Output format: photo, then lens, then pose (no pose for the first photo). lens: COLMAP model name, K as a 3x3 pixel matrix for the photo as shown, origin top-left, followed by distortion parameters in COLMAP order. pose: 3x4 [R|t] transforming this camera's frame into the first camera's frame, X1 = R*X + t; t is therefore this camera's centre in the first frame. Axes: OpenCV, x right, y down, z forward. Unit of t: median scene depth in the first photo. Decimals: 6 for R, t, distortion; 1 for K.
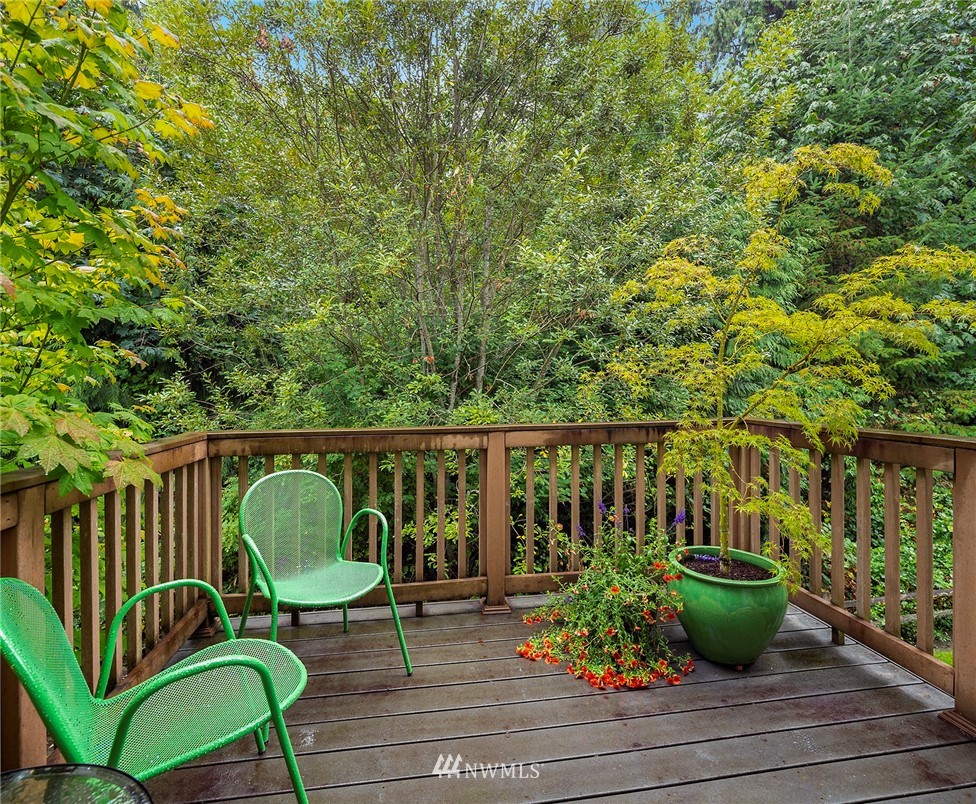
lens RADIAL K [[478.3, 0, 485.9], [0, 478.3, 391.9], [0, 0, 1]] dist [-0.000552, -0.000001]
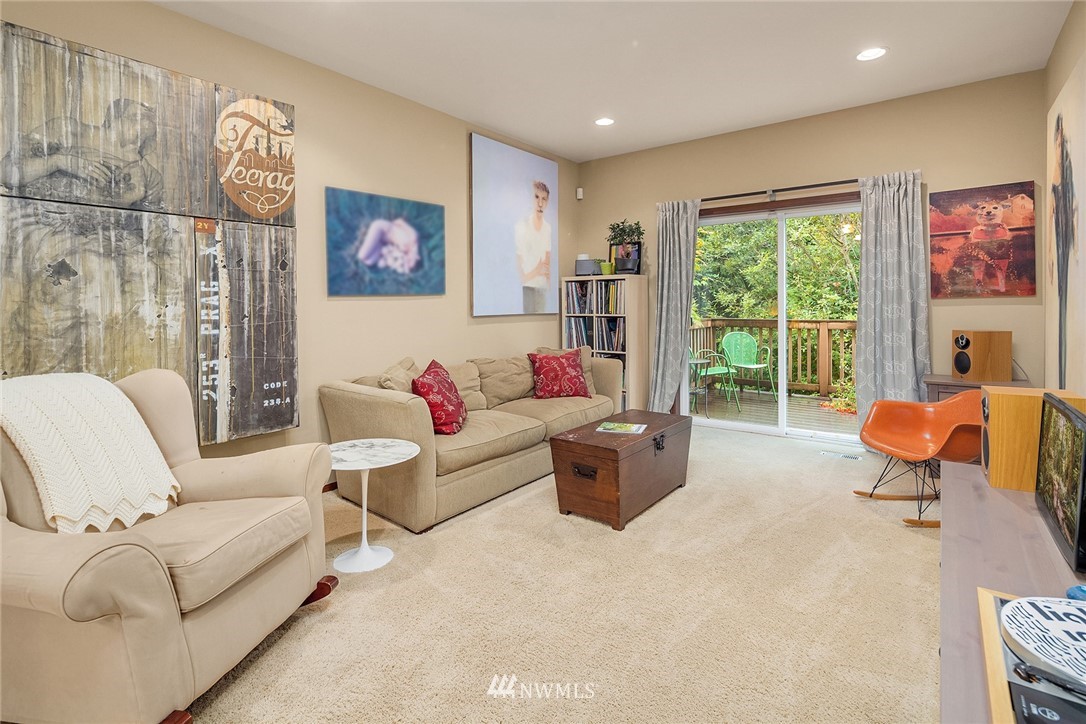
lens RADIAL K [[525.6, 0, 546.0], [0, 525.6, 305.6], [0, 0, 1]] dist [0.006197, -0.005225]
pose [[0.699205, 0.010822, -0.714839, 0.614765], [-0.009939, 0.999936, 0.005417, 0.000214], [0.714852, 0.003317, 0.699268, -1.205228]]
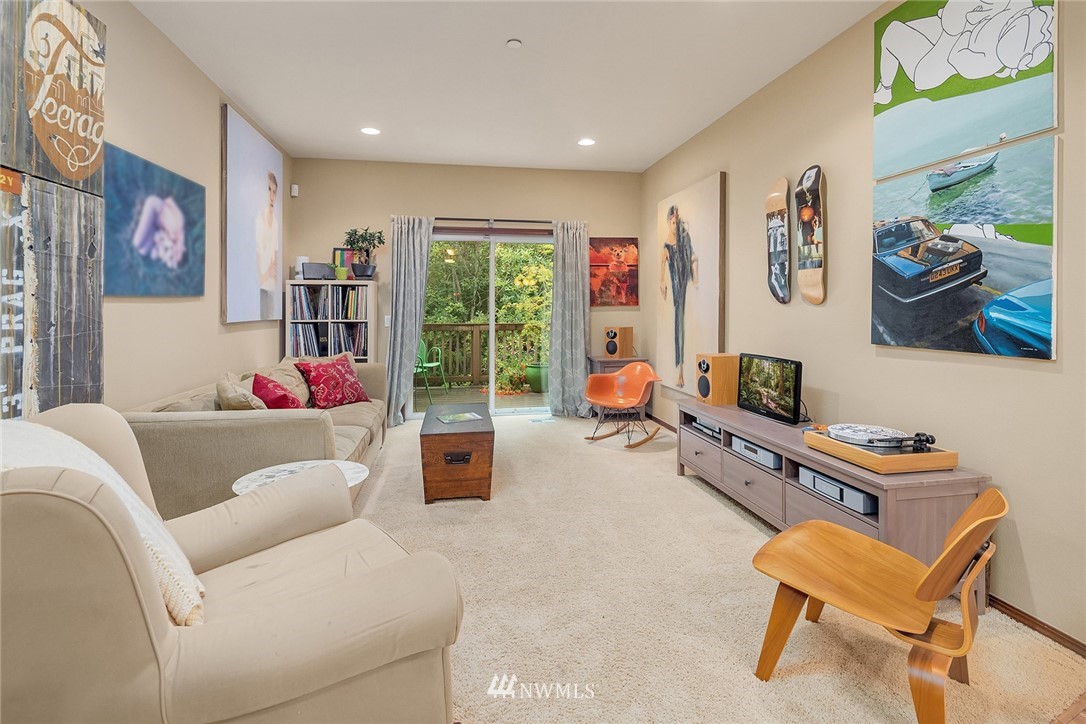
lens RADIAL K [[525.6, 0, 539.8], [0, 525.6, 304.8], [0, 0, 1]] dist [0.006197, -0.005225]
pose [[0.999578, 0.011708, 0.026569, 0.214878], [-0.011207, 0.999758, -0.018904, 0.009656], [-0.026784, 0.018598, 0.999468, -1.500228]]
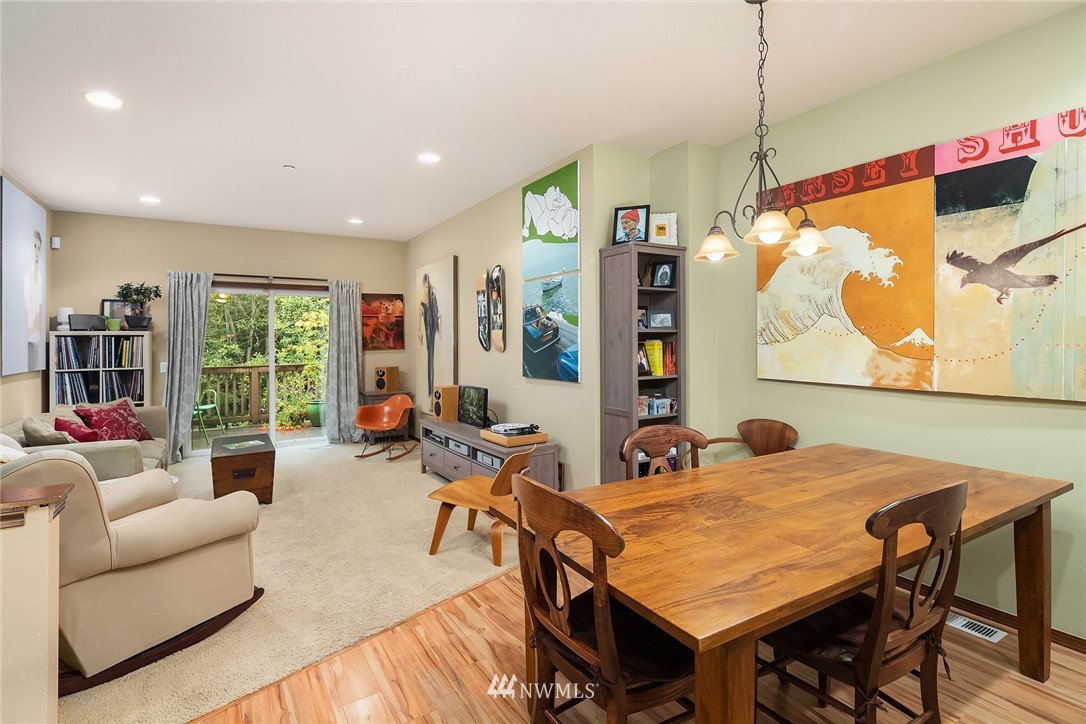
lens RADIAL K [[525.6, 0, 541.4], [0, 525.6, 336.9], [0, 0, 1]] dist [0.006197, -0.005225]
pose [[0.916558, 0.005235, 0.399868, 0.238358], [0.004291, 0.999728, -0.022923, -0.019024], [-0.399879, 0.022726, 0.916286, -1.932602]]
